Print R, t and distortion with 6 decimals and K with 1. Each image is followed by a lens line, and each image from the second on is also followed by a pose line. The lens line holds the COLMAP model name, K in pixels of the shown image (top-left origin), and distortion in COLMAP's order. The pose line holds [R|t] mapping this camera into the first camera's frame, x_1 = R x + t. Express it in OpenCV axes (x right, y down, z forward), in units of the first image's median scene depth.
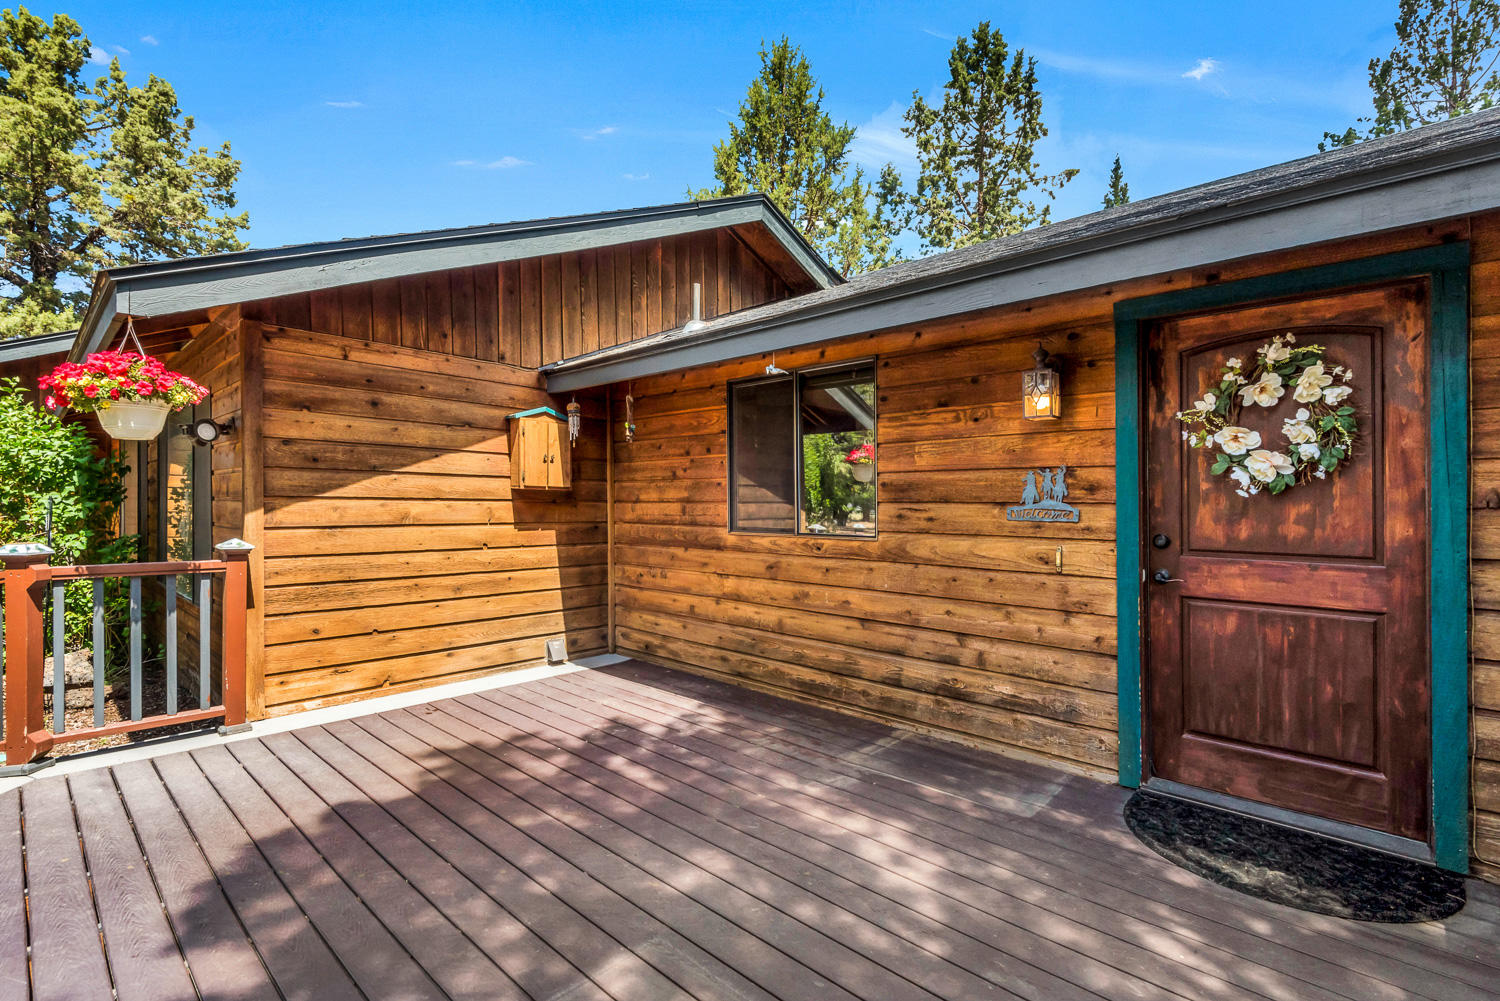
lens RADIAL K [[697.1, 0, 750.0], [0, 697.1, 500.5], [0, 0, 1]] dist [-0.001244, -0.000237]
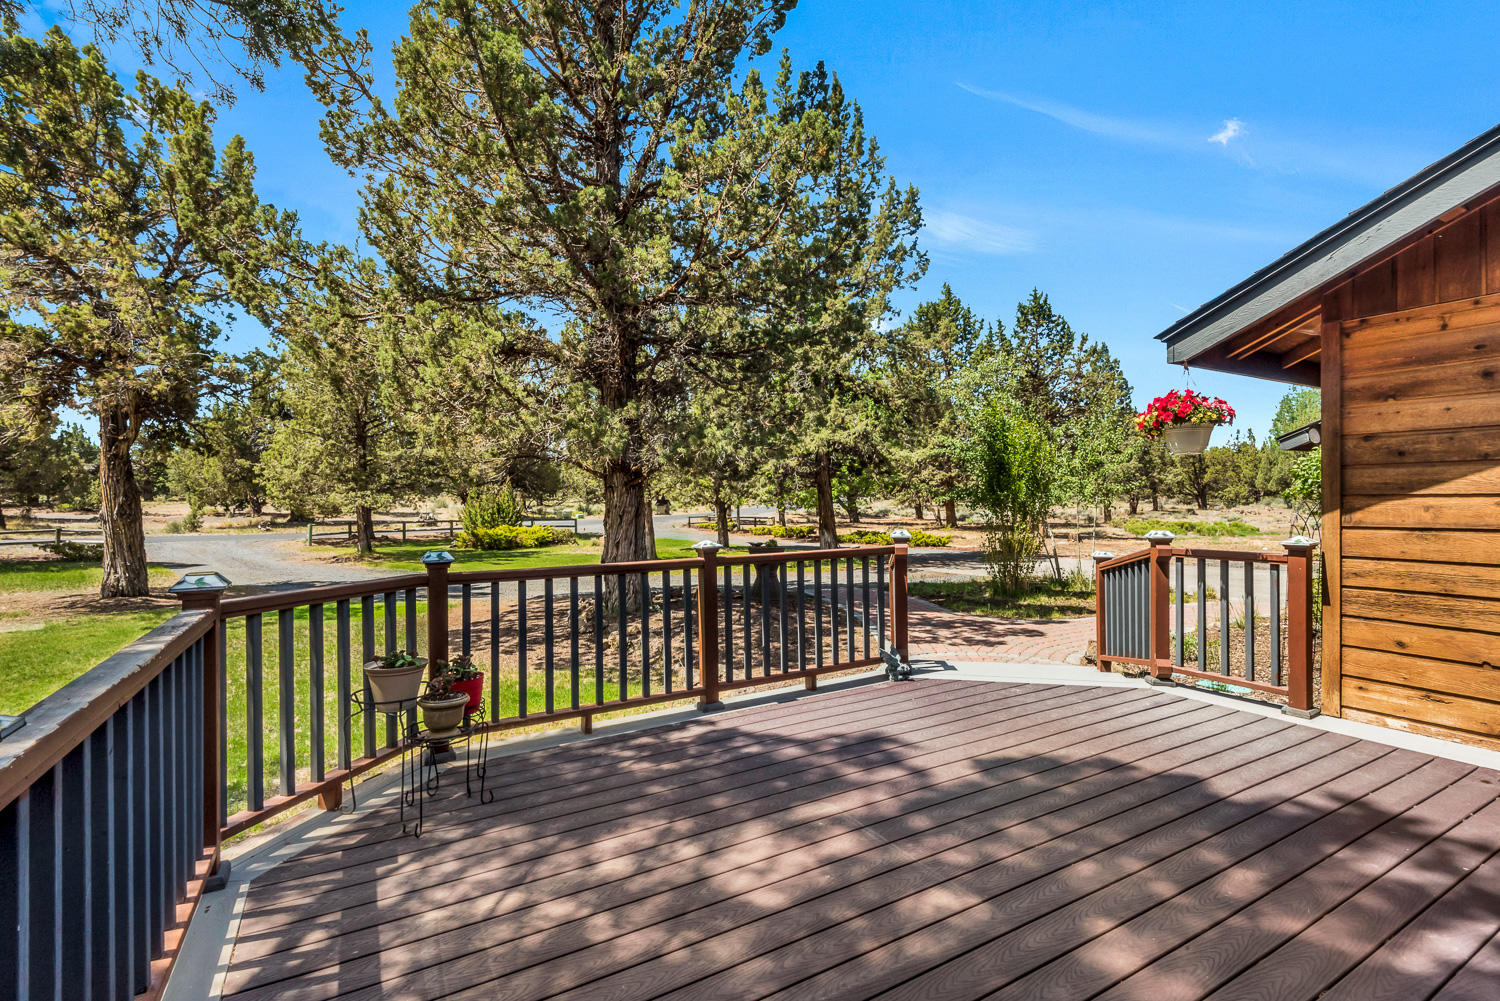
lens RADIAL K [[697.1, 0, 750.0], [0, 697.1, 500.5], [0, 0, 1]] dist [-0.001244, -0.000237]
pose [[-0.299607, 0.008374, -0.954026, 0.501279], [0.022279, 0.999750, 0.001779, -0.018745], [0.953803, -0.020721, -0.299718, 0.484376]]
